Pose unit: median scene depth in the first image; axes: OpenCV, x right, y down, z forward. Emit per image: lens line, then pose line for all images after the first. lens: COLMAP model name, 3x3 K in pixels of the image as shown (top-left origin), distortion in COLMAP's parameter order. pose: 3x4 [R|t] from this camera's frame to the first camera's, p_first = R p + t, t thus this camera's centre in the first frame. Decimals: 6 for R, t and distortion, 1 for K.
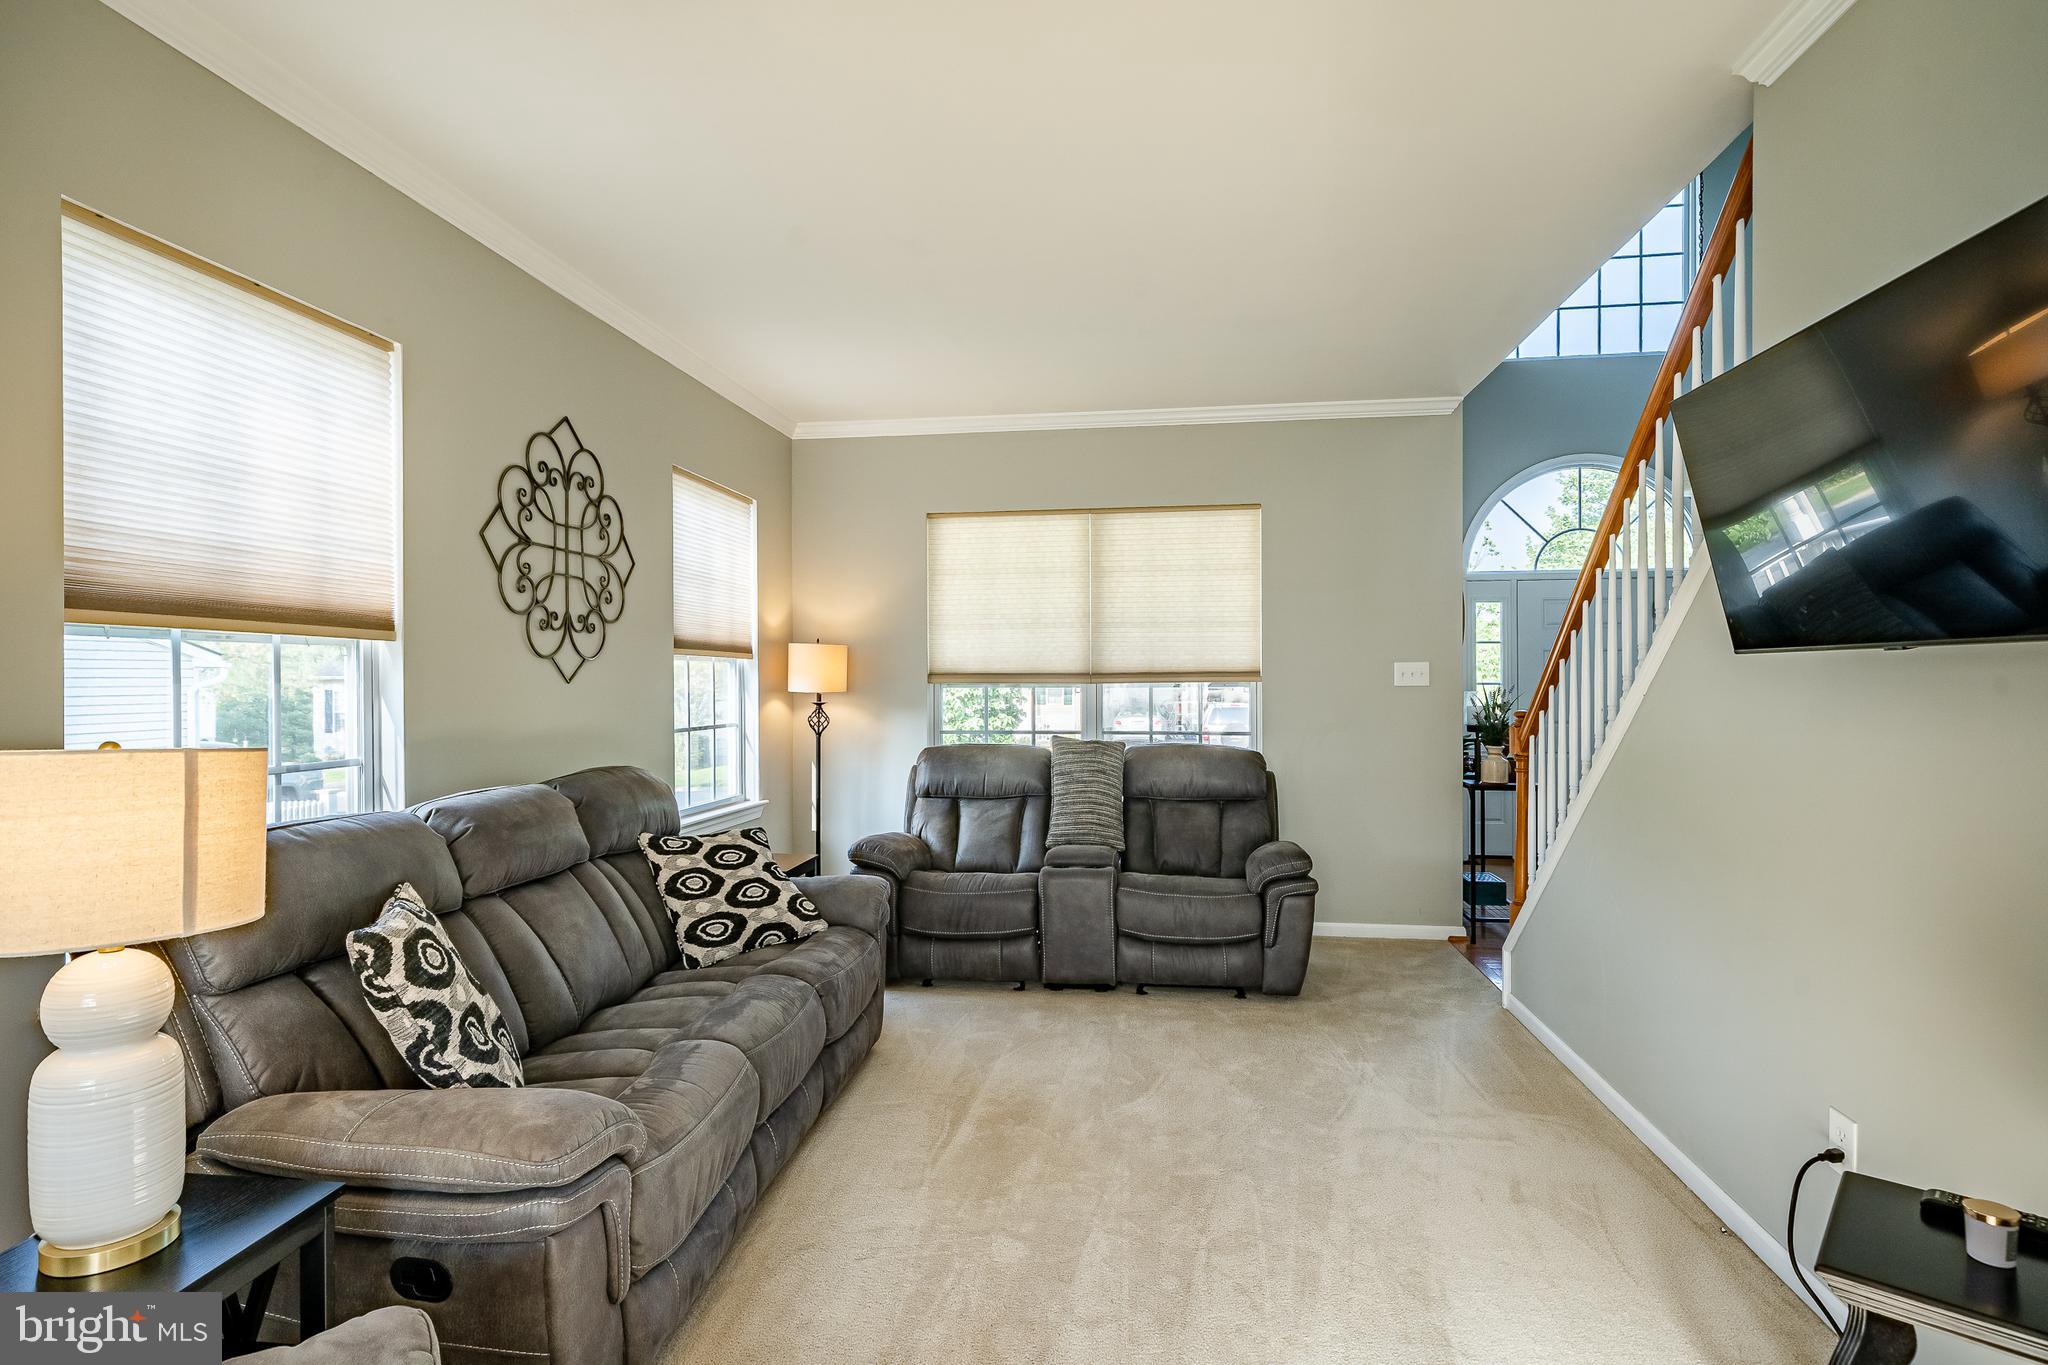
lens RADIAL K [[1035.8, 0, 1022.3], [0, 1035.8, 682.7], [0, 0, 1]] dist [0.001542, -0.000267]
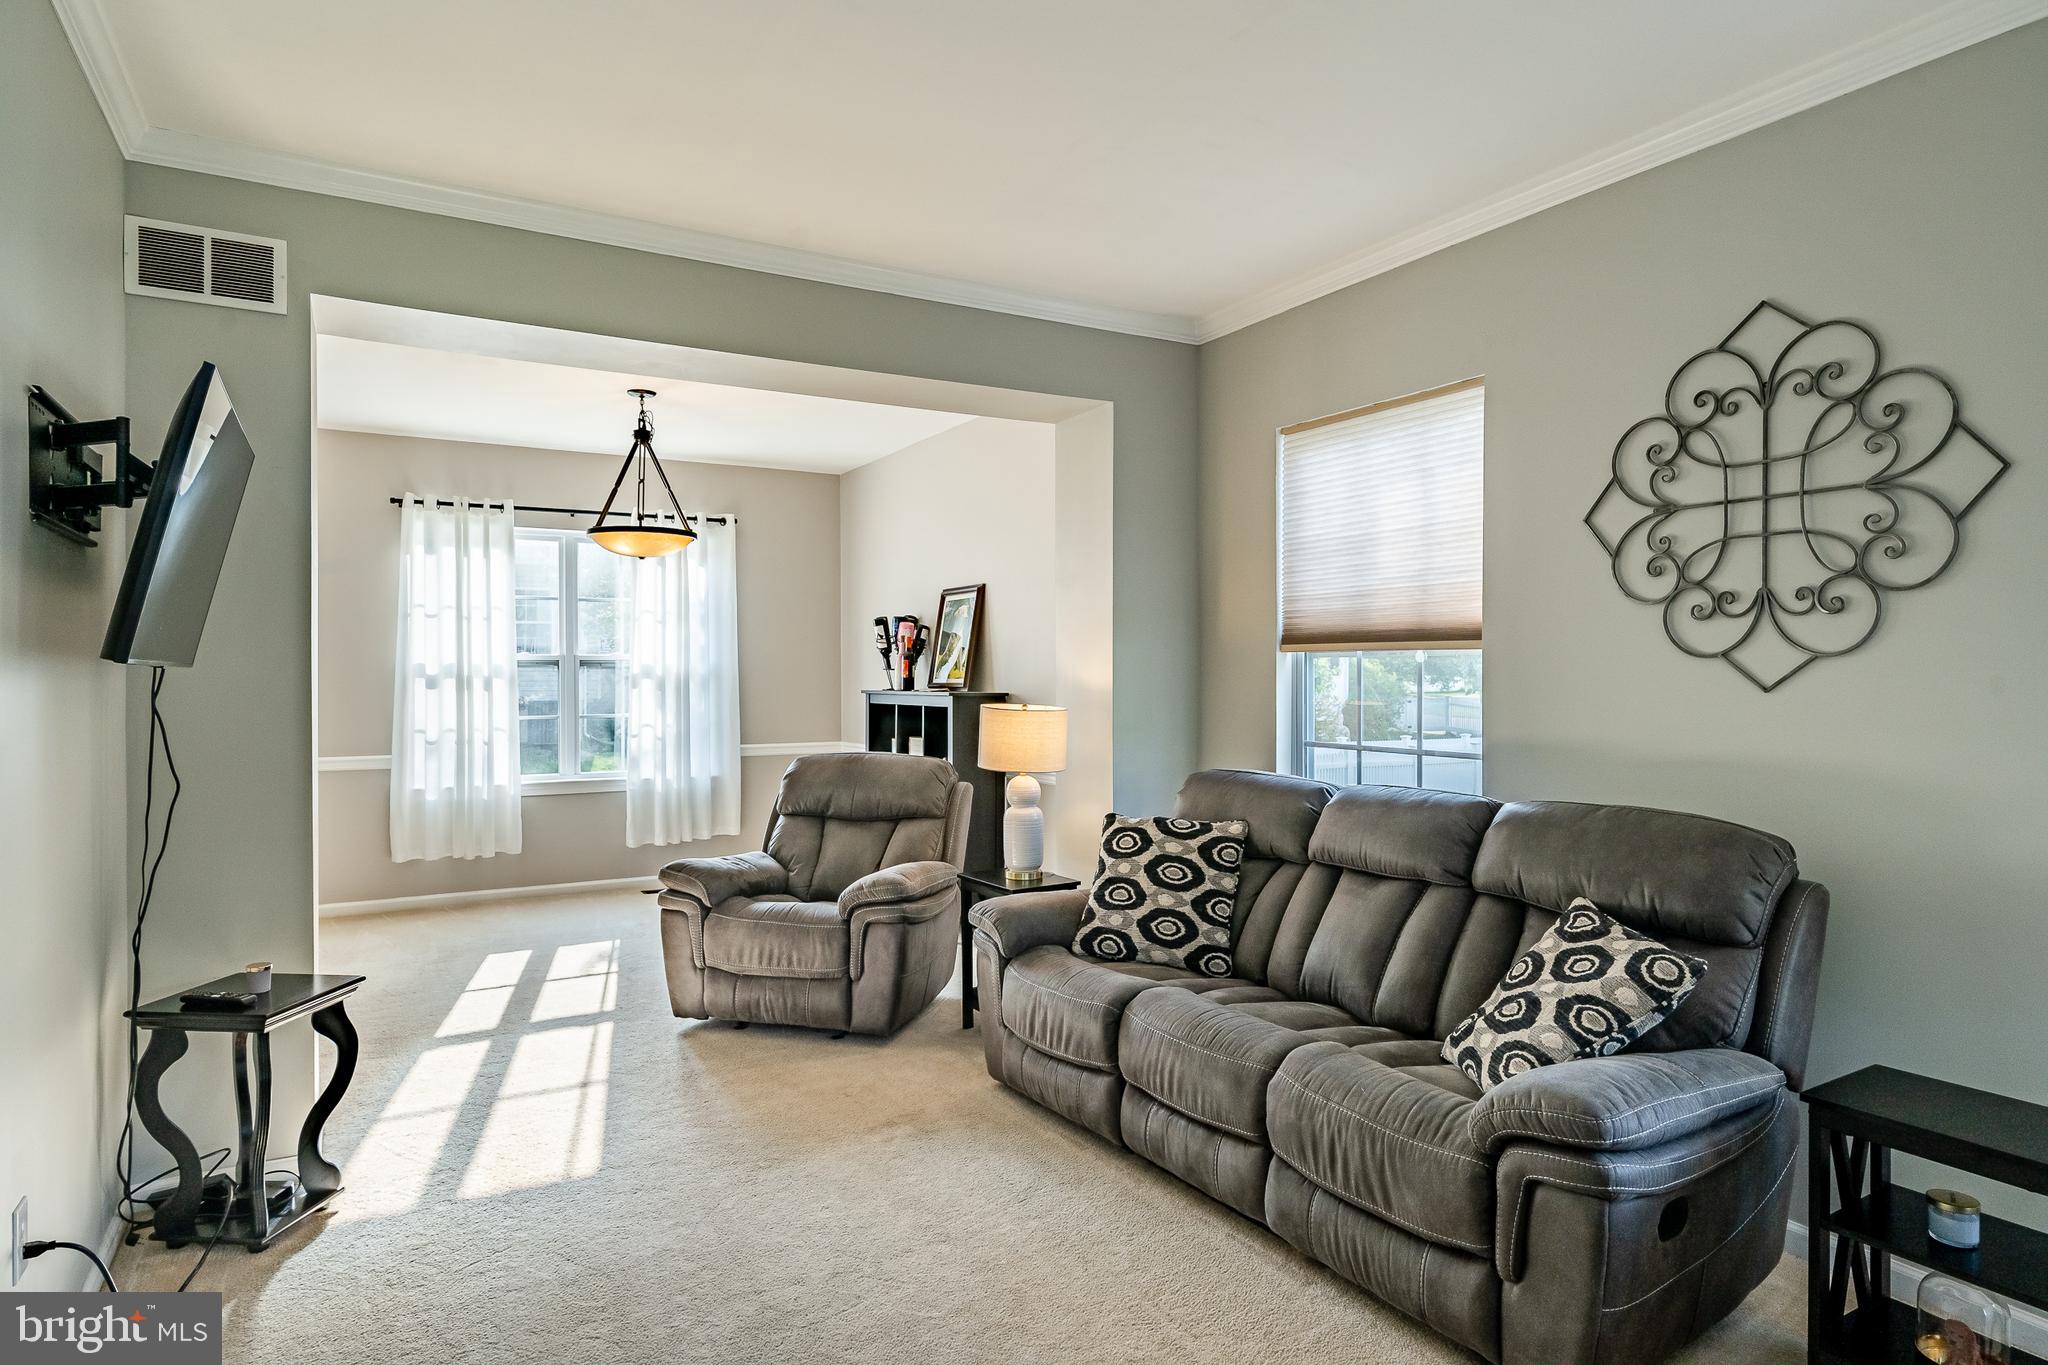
lens RADIAL K [[1131.2, 0, 1029.5], [0, 1131.2, 680.4], [0, 0, 1]] dist [-0.019200, -0.000627]
pose [[-0.780610, 0.005655, -0.624993, 0.422687], [0.000781, 0.999967, 0.008072, -0.014346], [0.625018, 0.005813, -0.780588, 1.353263]]
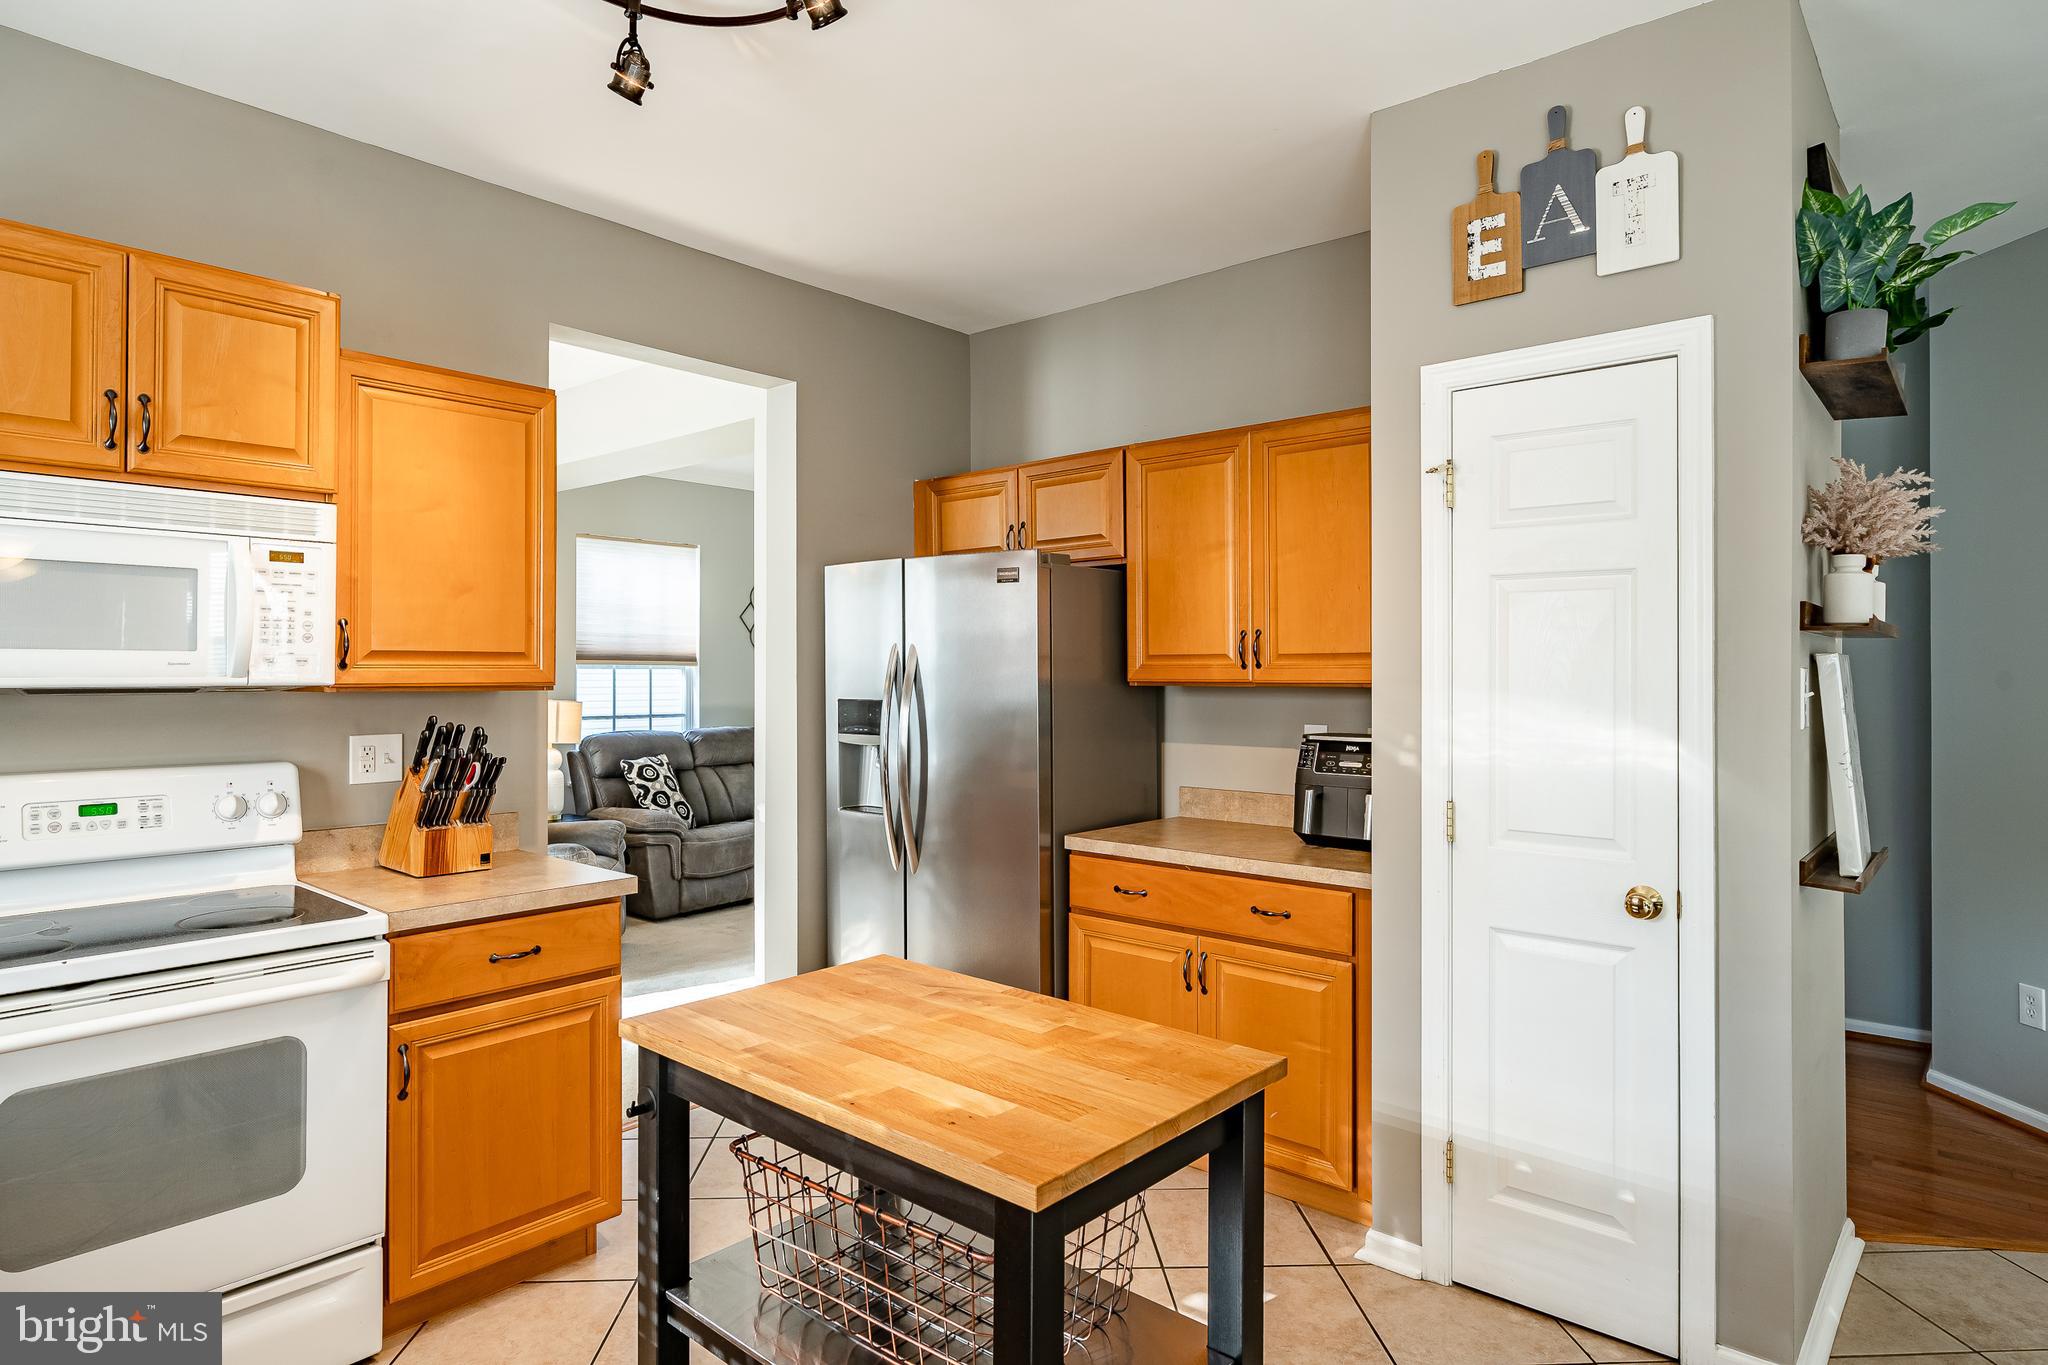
lens RADIAL K [[1131.2, 0, 1009.3], [0, 1131.2, 675.5], [0, 0, 1]] dist [-0.019200, -0.000627]
pose [[0.838226, -0.000314, -0.545323, 1.229114], [-0.001711, 0.999993, -0.003205, -0.008672], [0.545320, 0.003619, 0.838220, -0.700913]]
